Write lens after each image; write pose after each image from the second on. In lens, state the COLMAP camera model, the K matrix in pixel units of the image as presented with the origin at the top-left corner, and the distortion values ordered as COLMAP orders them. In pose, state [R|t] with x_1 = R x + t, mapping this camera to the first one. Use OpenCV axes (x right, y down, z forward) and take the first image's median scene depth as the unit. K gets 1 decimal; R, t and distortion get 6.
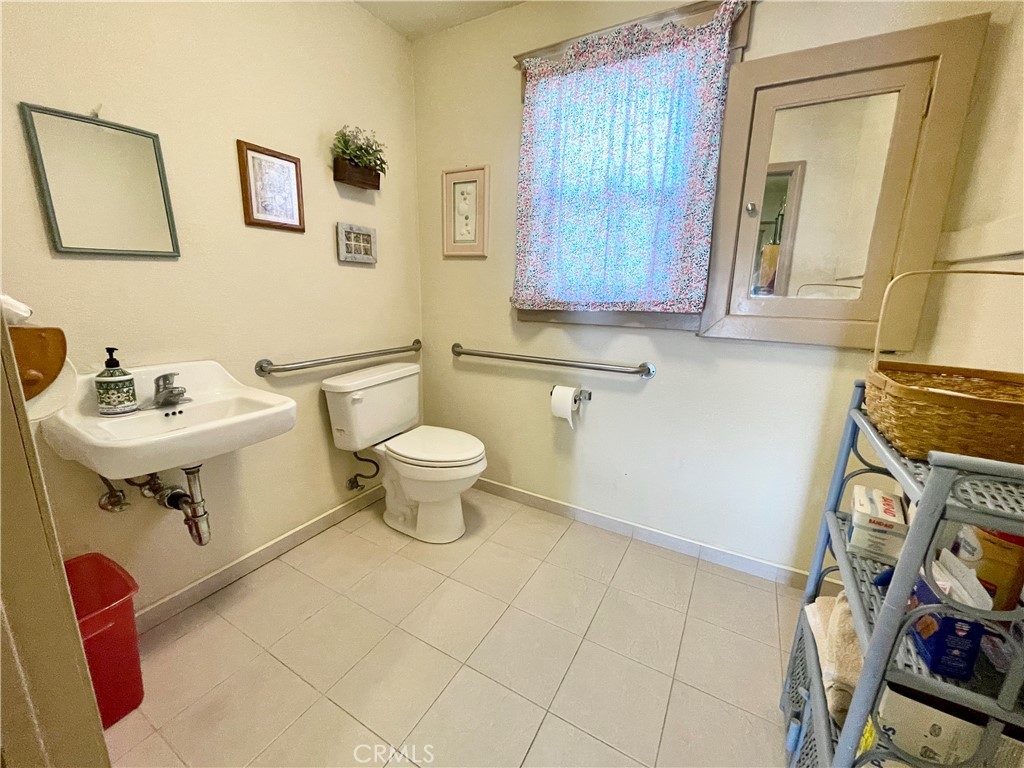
lens RADIAL K [[416.5, 0, 508.7], [0, 416.5, 381.3], [0, 0, 1]] dist [-0.001568, 0.000616]
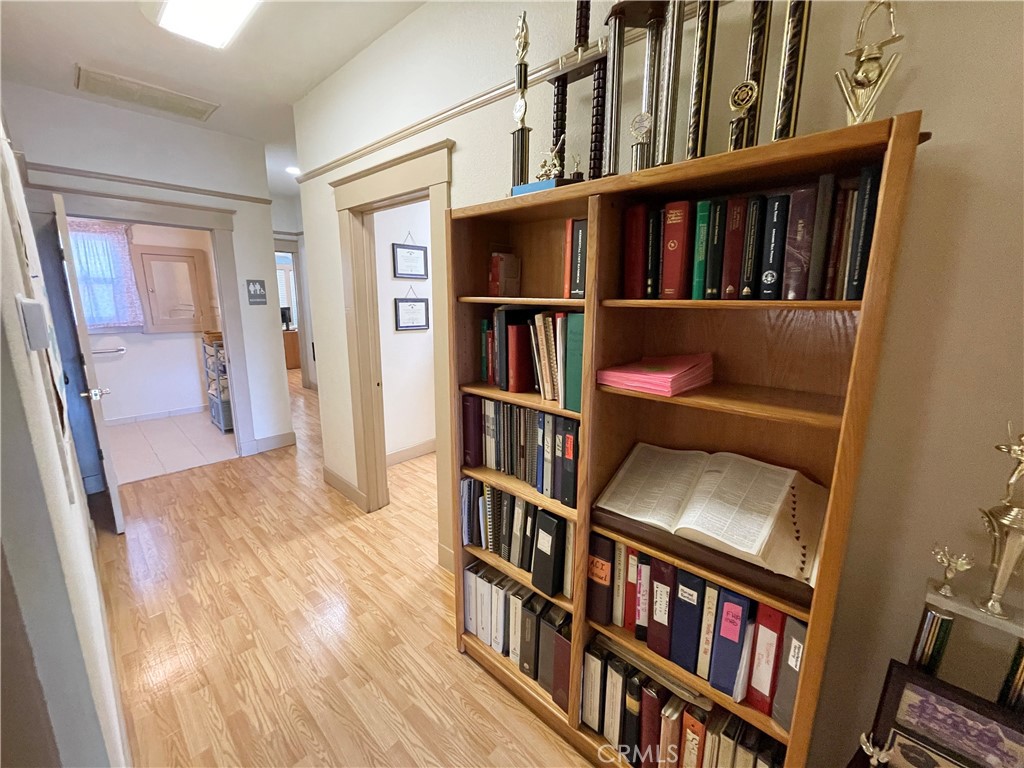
lens RADIAL K [[416.5, 0, 508.7], [0, 416.5, 381.3], [0, 0, 1]] dist [-0.001568, 0.000616]
pose [[0.233052, -0.216386, 0.948084, -1.899177], [0.214565, 0.962345, 0.166897, 0.287806], [-0.948498, 0.164530, 0.270705, -2.267087]]
